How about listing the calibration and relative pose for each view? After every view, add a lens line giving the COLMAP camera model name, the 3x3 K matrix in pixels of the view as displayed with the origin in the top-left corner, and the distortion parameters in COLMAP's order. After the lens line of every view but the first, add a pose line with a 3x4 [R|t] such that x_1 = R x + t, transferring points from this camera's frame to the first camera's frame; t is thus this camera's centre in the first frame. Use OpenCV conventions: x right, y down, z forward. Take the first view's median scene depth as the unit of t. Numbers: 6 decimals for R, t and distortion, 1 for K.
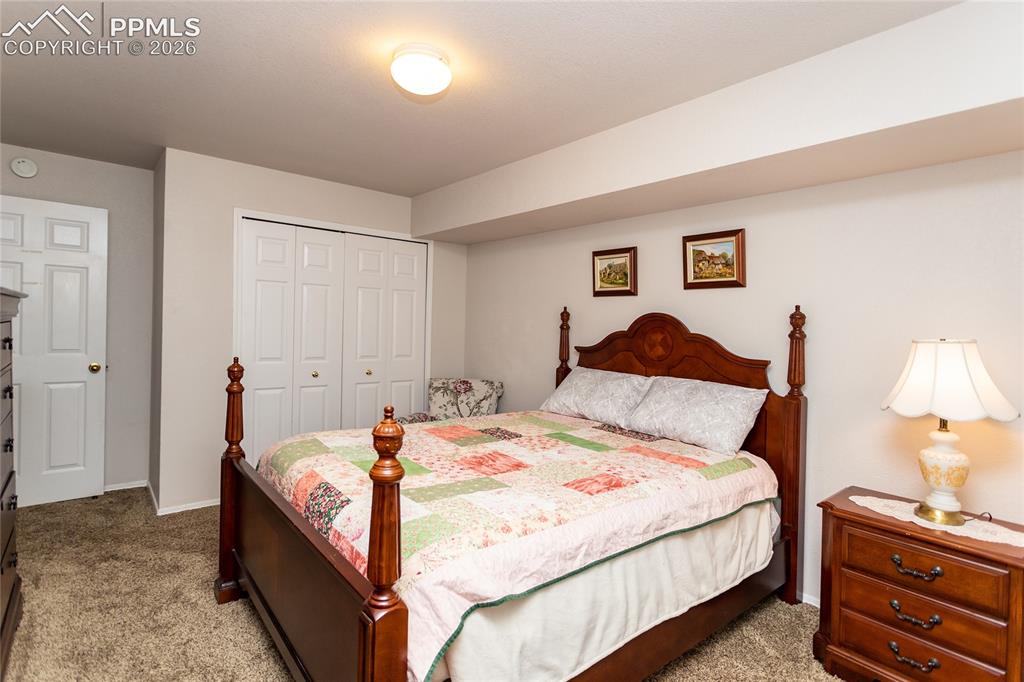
lens RADIAL K [[484.8, 0, 512.5], [0, 484.8, 324.4], [0, 0, 1]] dist [0.001337, 0.000129]
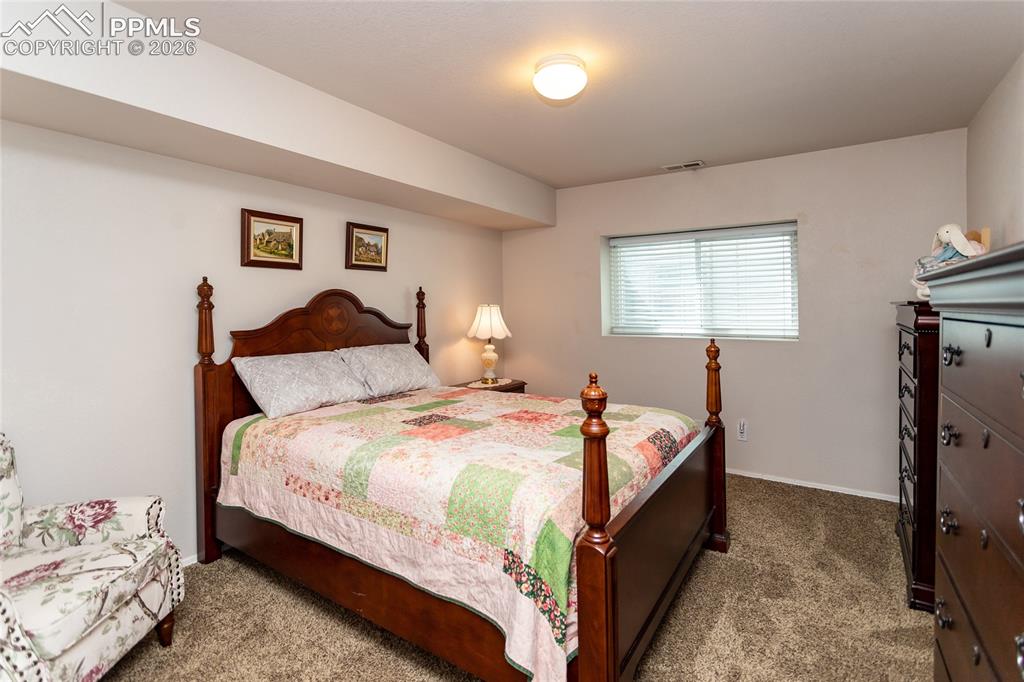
lens RADIAL K [[512.0, 0, 489.5], [0, 512.0, 328.8], [0, 0, 1]] dist [0.000265, -0.000406]
pose [[-0.260457, -0.079357, 0.962219, -0.914144], [-0.009861, 0.996783, 0.079538, -0.031352], [-0.965435, 0.011227, -0.260401, 1.013301]]
